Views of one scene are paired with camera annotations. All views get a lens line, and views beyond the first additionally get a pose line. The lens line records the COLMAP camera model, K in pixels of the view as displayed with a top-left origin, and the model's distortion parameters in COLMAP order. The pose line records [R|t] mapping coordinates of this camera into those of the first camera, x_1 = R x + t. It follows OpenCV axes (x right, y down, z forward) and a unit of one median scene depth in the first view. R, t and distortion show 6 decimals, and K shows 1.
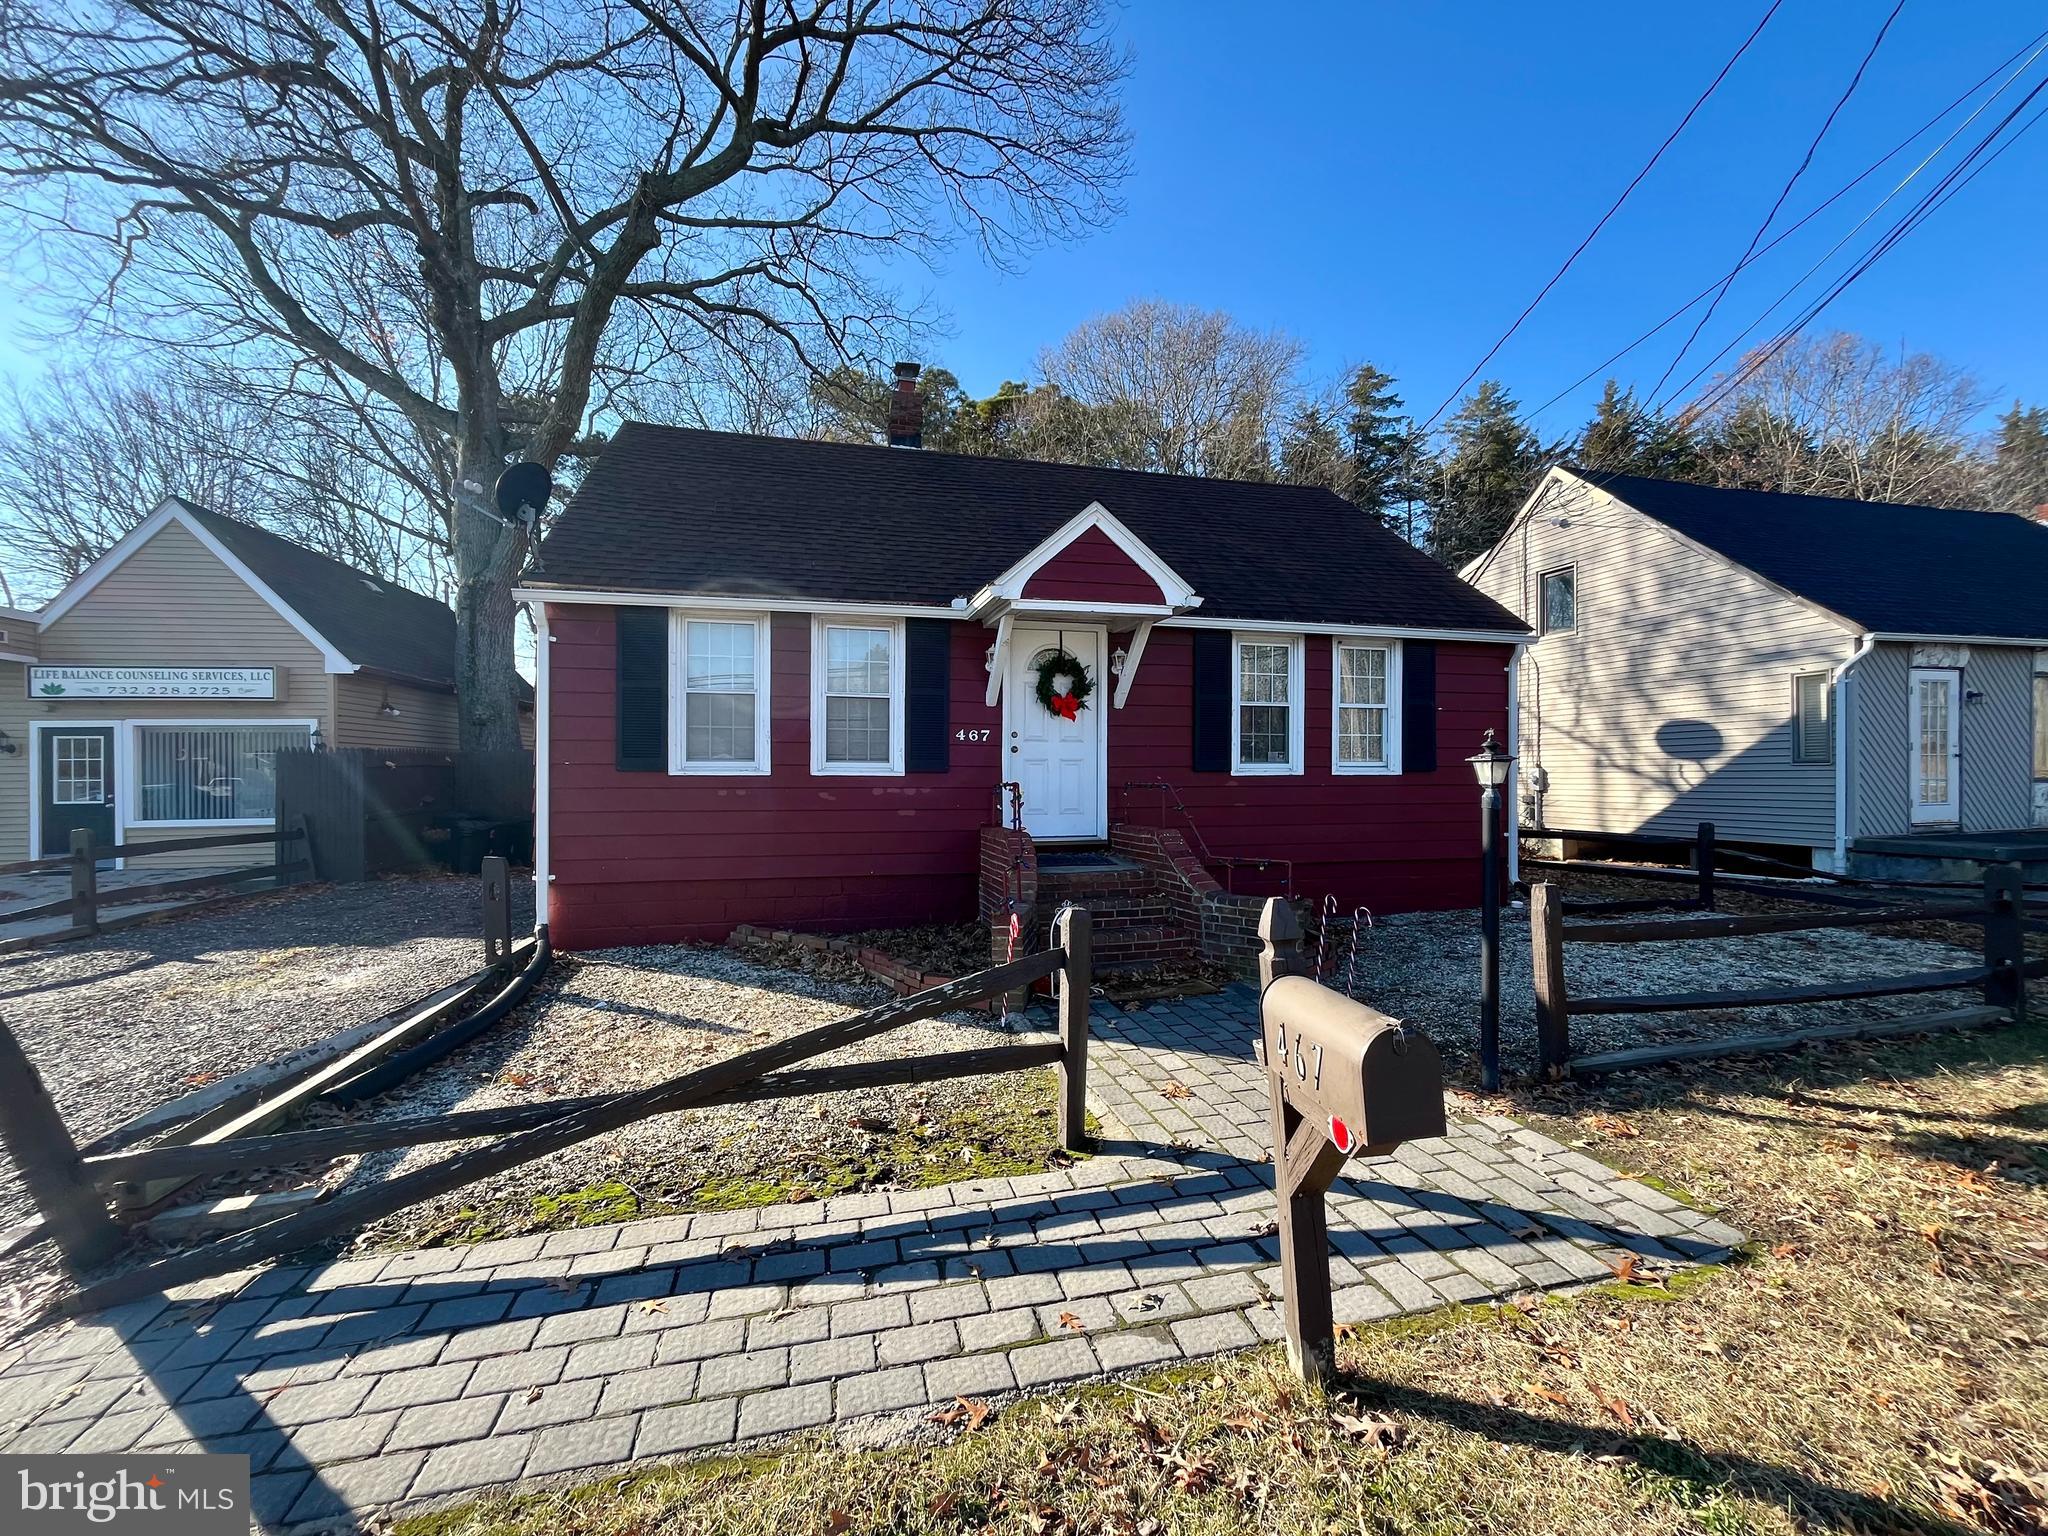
lens RADIAL K [[830.4, 0, 1012.4], [0, 830.4, 773.3], [0, 0, 1]] dist [-0.002587, -0.000300]
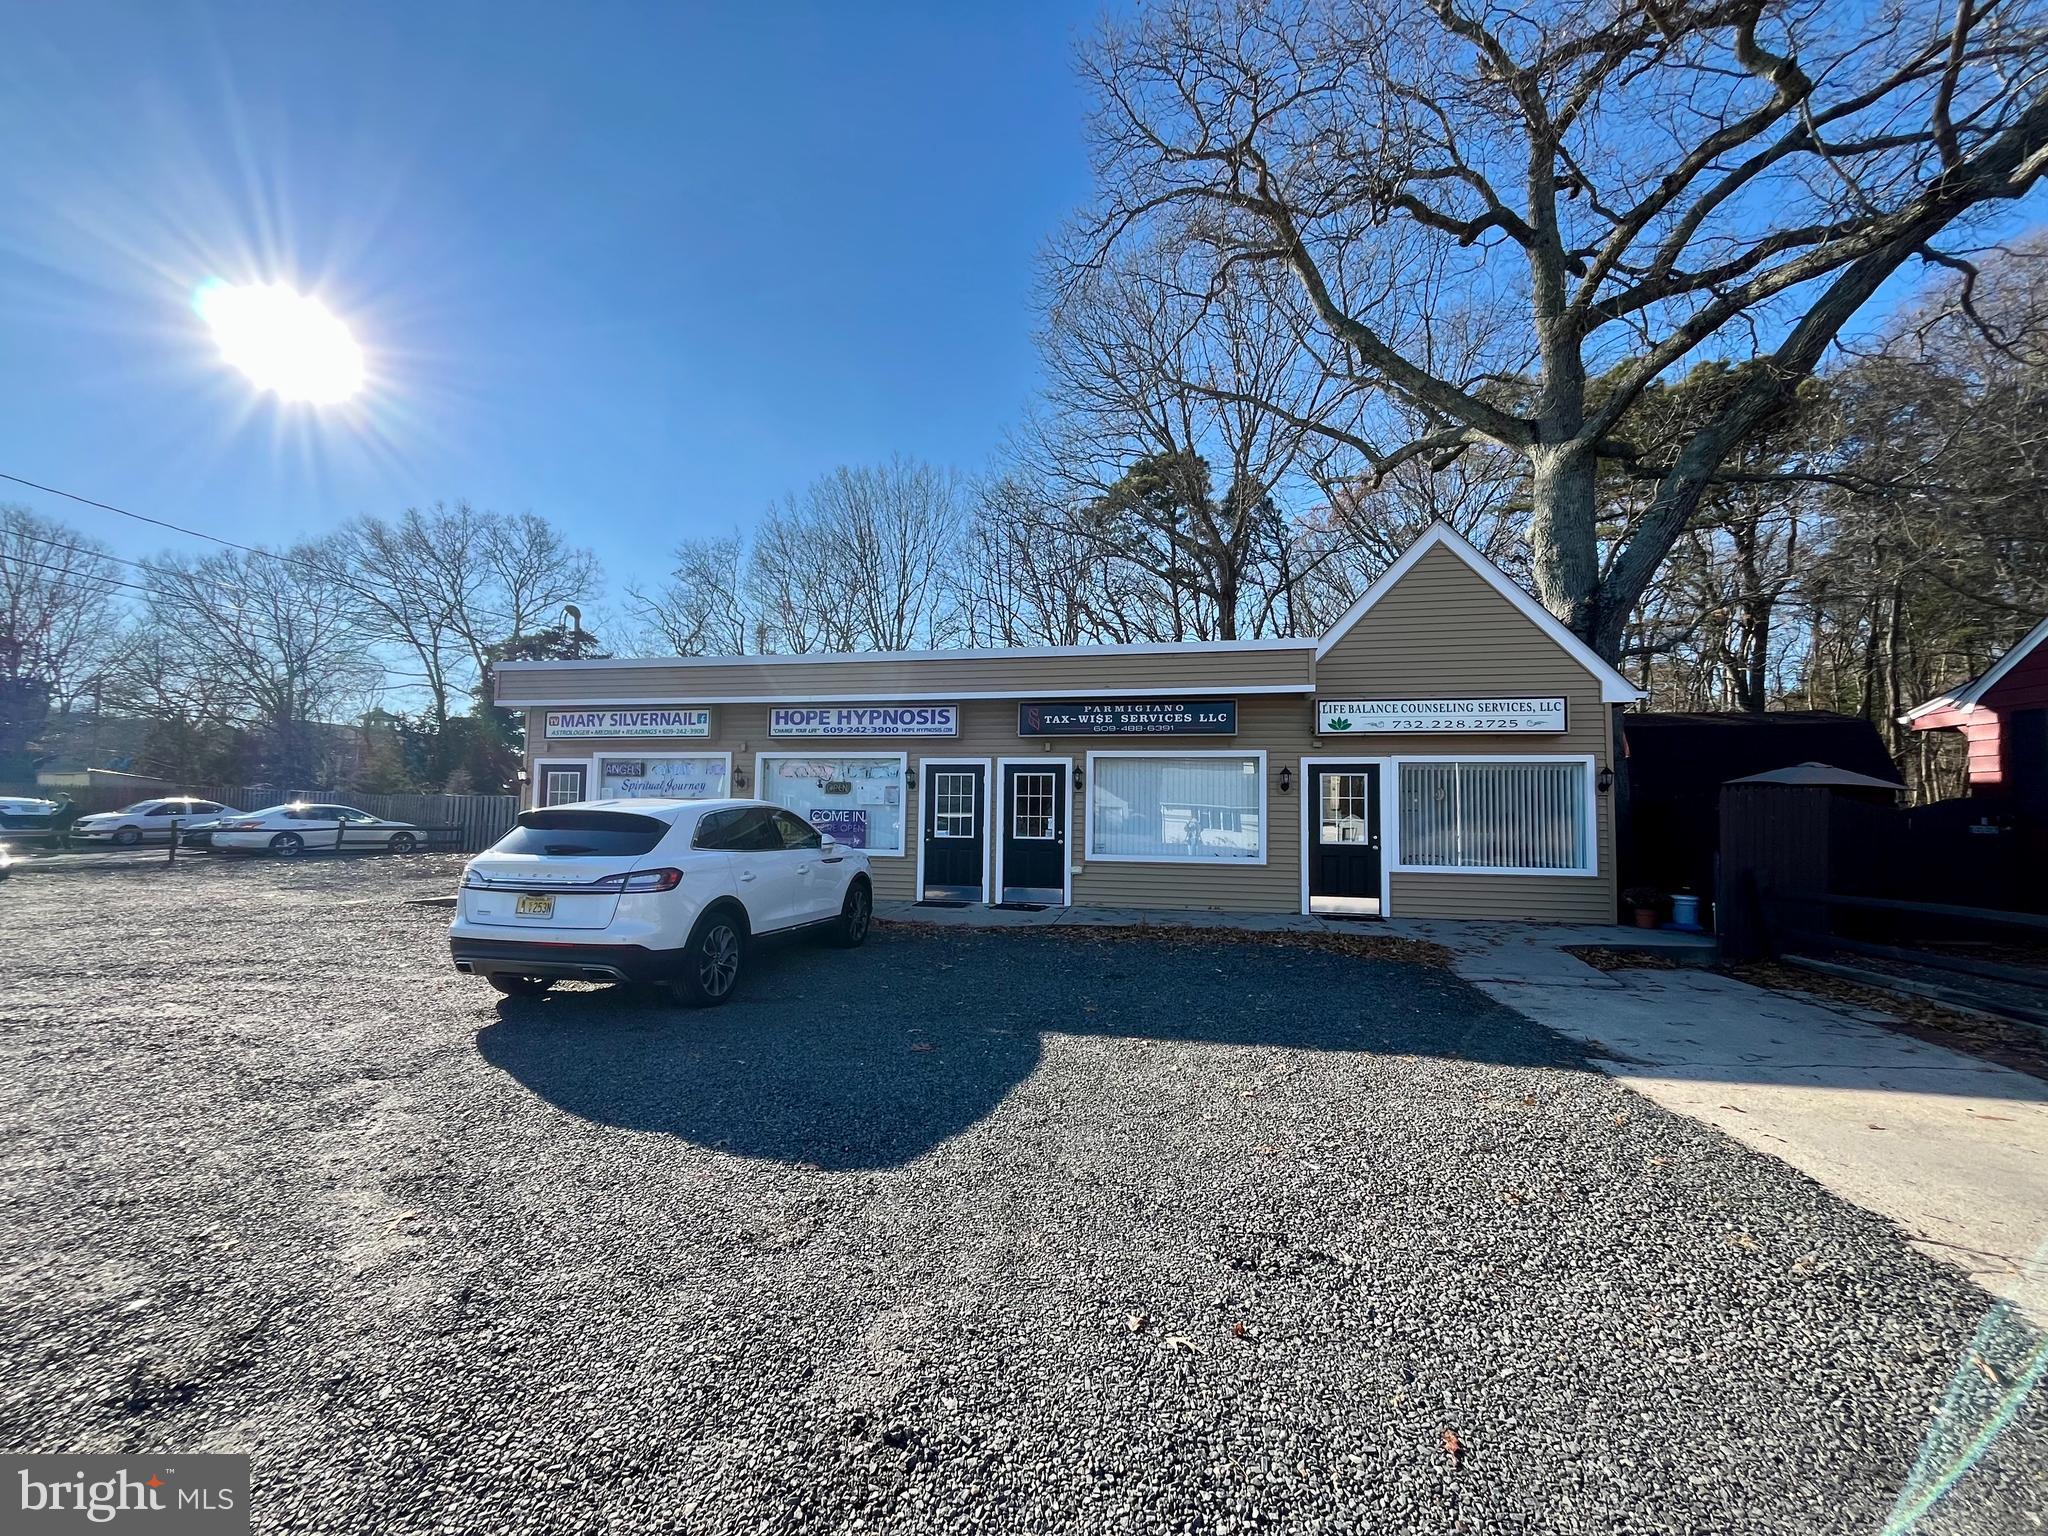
lens RADIAL K [[830.4, 0, 1015.1], [0, 830.4, 774.0], [0, 0, 1]] dist [-0.002587, -0.000300]
pose [[0.929443, 0.004224, -0.368941, -1.514072], [-0.024877, 0.998376, -0.051241, 0.019259], [0.368126, 0.056803, 0.928039, -0.038616]]
